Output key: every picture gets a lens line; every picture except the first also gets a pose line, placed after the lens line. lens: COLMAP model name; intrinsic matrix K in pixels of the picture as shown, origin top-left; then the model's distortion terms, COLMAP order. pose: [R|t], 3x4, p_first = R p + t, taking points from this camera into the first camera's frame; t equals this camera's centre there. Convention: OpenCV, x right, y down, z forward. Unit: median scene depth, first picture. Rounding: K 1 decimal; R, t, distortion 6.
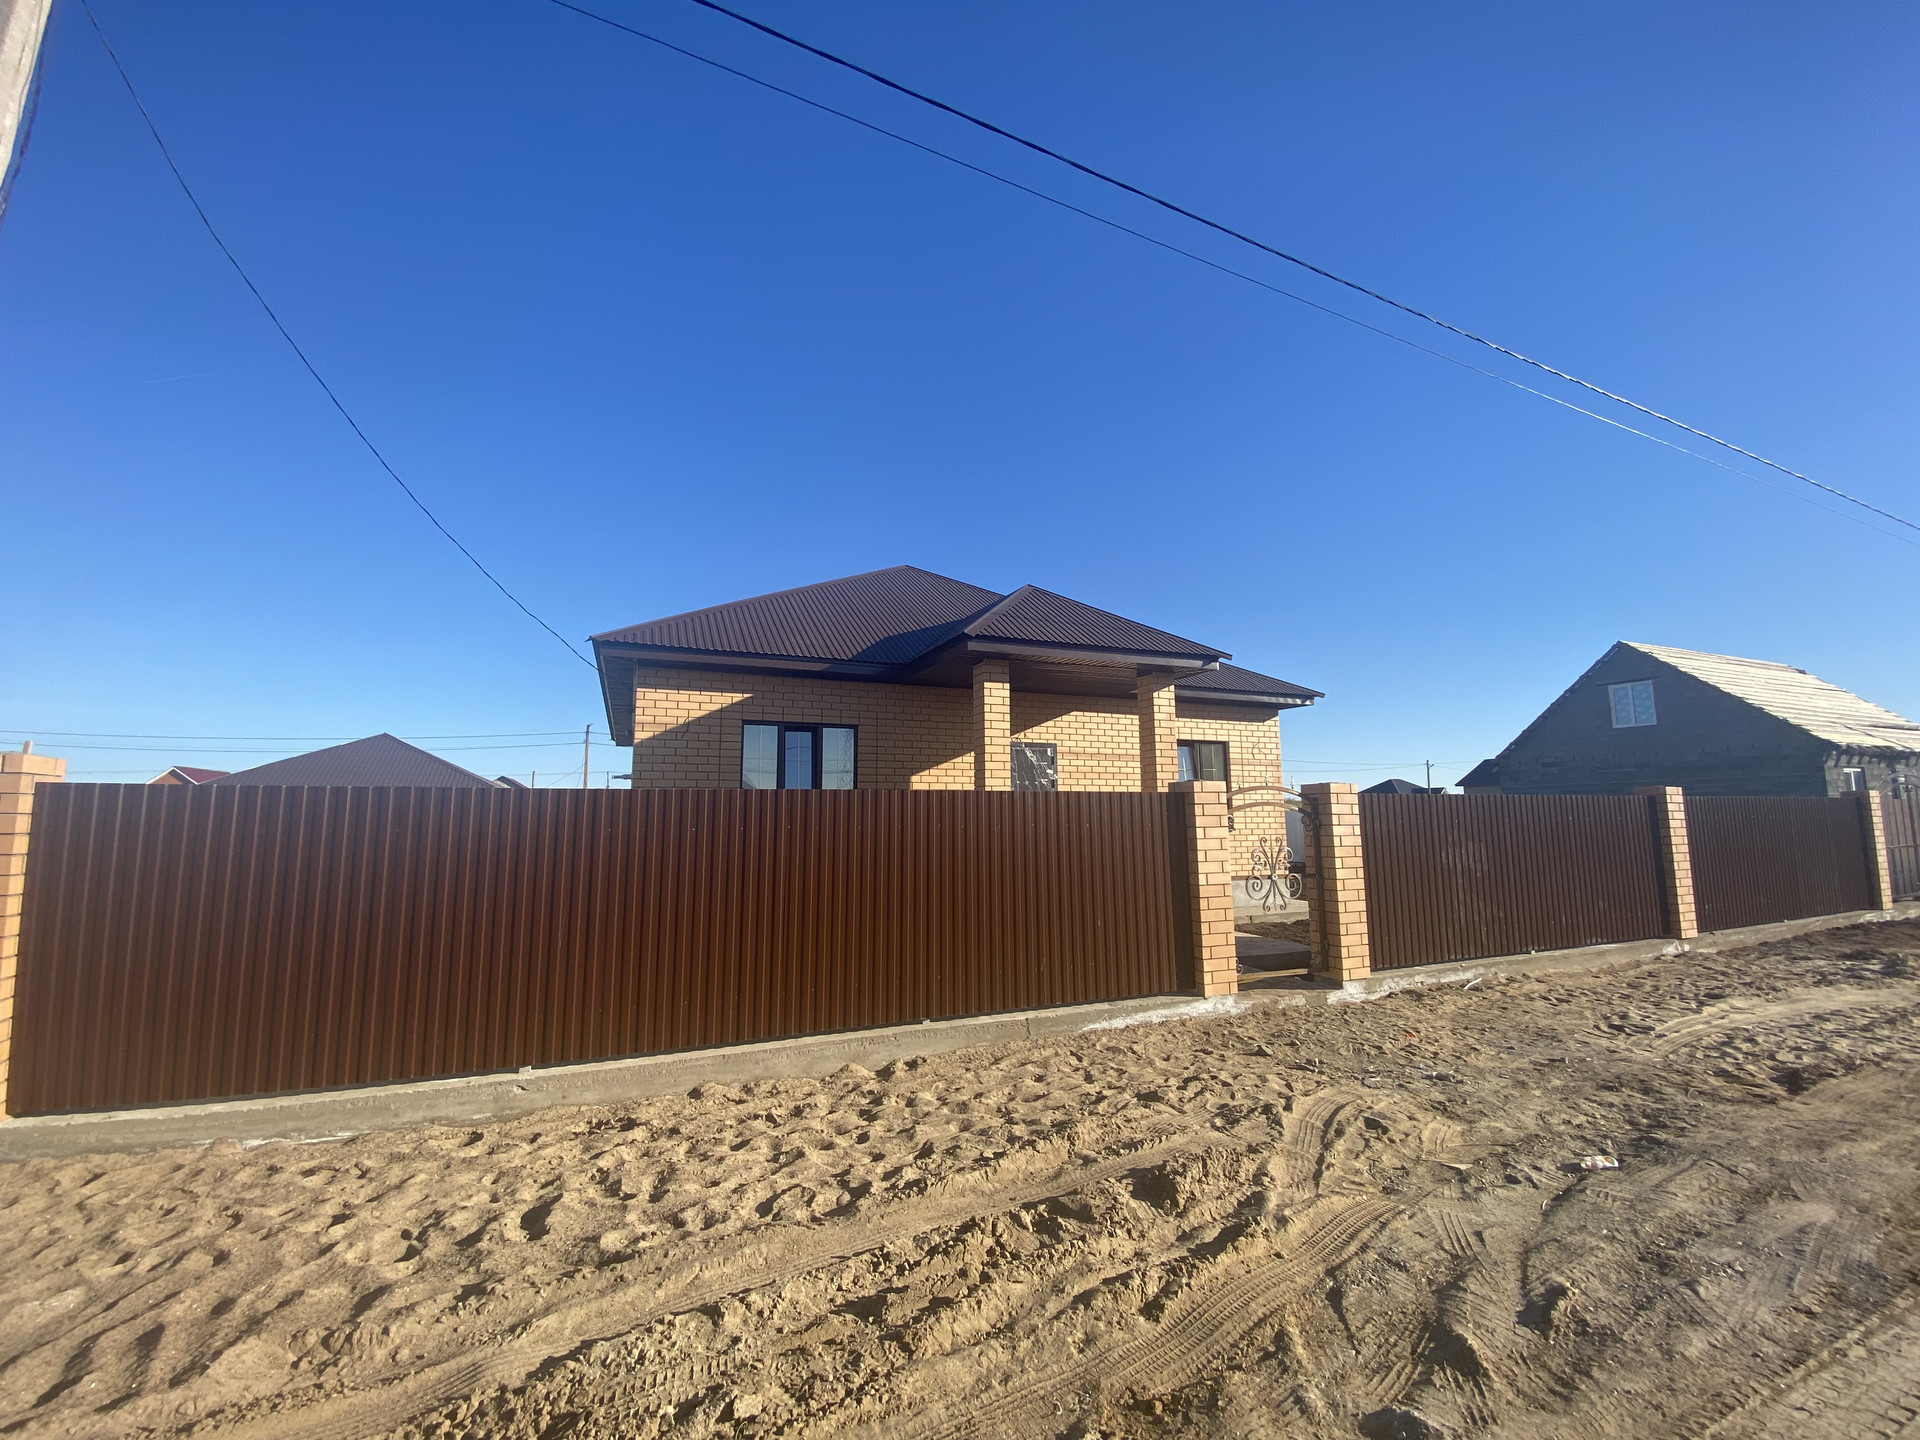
lens RADIAL K [[777.9, 0, 966.1], [0, 777.9, 720.7], [0, 0, 1]] dist [0.013914, -0.018020]
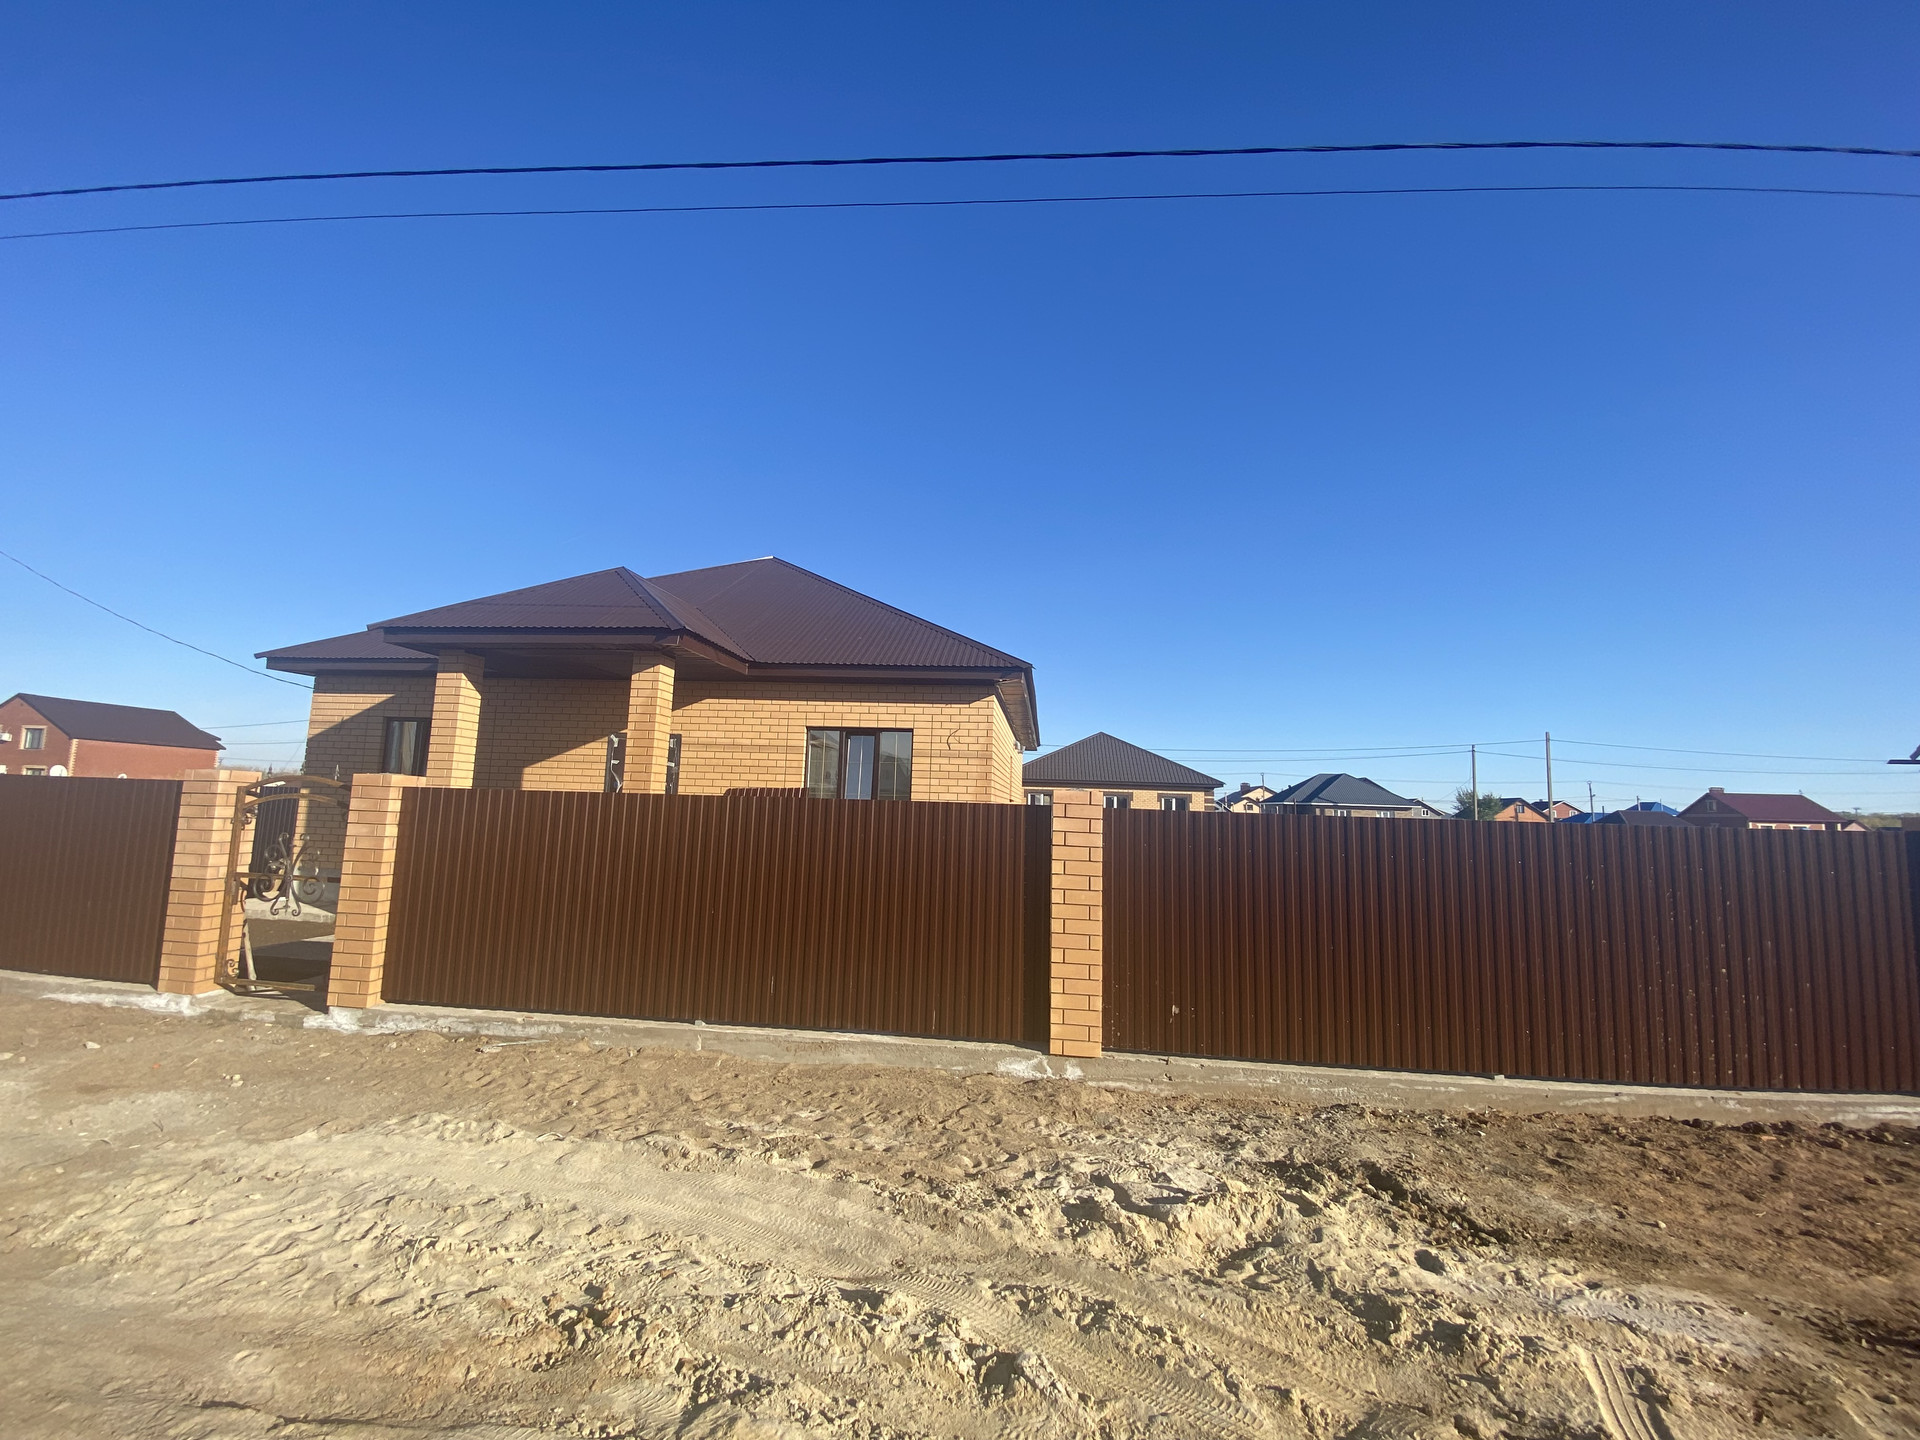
lens RADIAL K [[777.9, 0, 966.1], [0, 777.9, 720.7], [0, 0, 1]] dist [0.013914, -0.018020]
pose [[0.871514, -0.030207, -0.489440, 0.861947], [0.022441, 0.999512, -0.021728, 0.041279], [0.489858, 0.007952, 0.871766, 0.363524]]
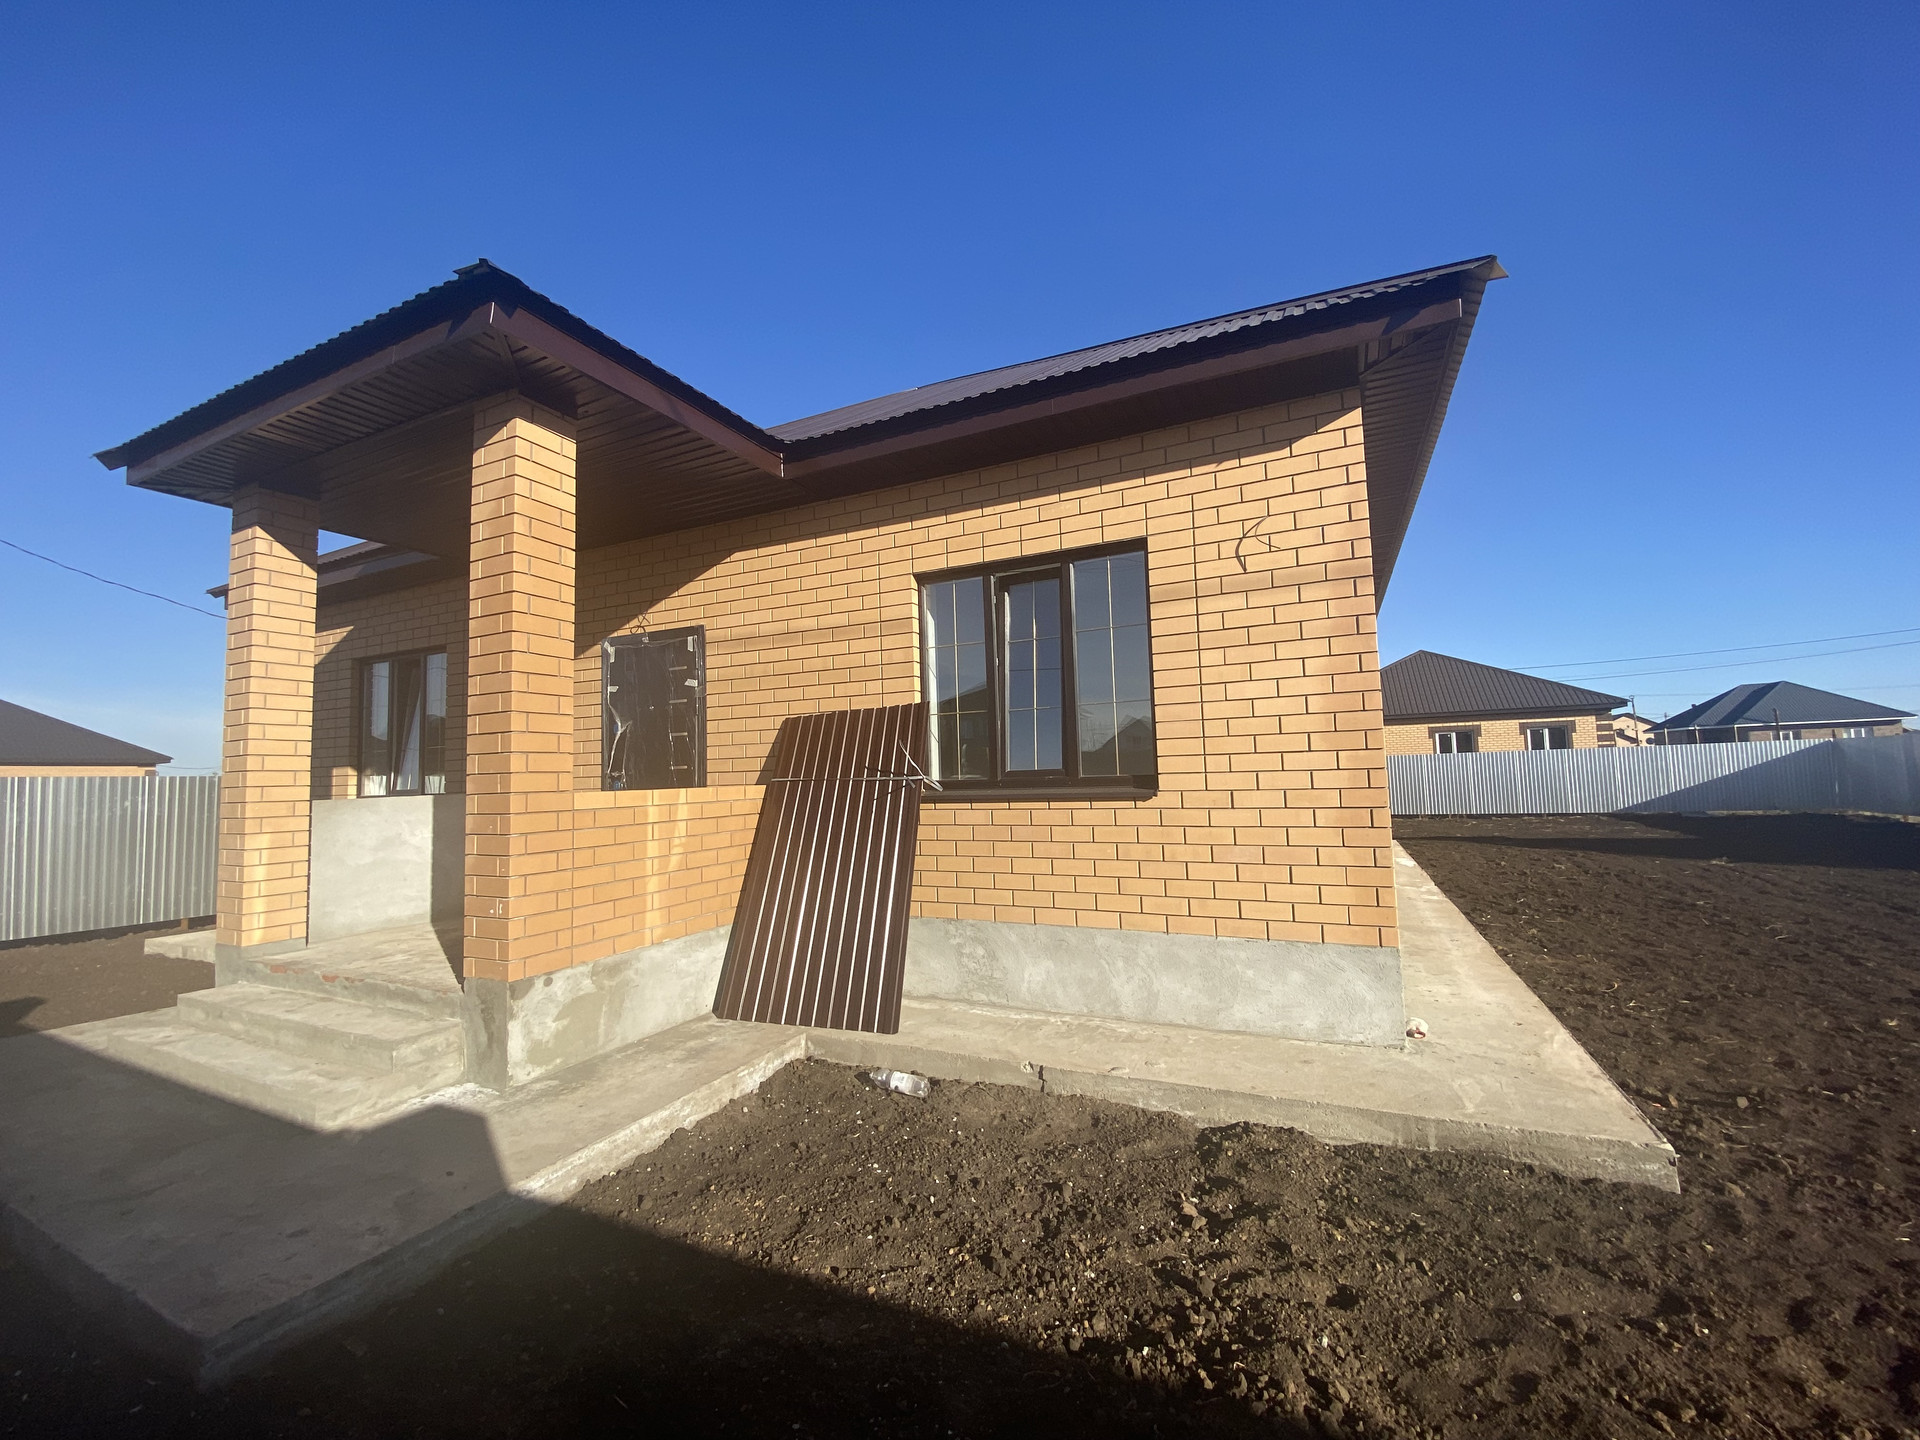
lens RADIAL K [[779.7, 0, 943.6], [0, 779.7, 719.0], [0, 0, 1]] dist [-0.001225, -0.000302]
pose [[0.651163, -0.072595, -0.755458, 0.584124], [0.106691, 0.994286, -0.003583, 0.106495], [0.751401, -0.078267, 0.655187, 0.788131]]
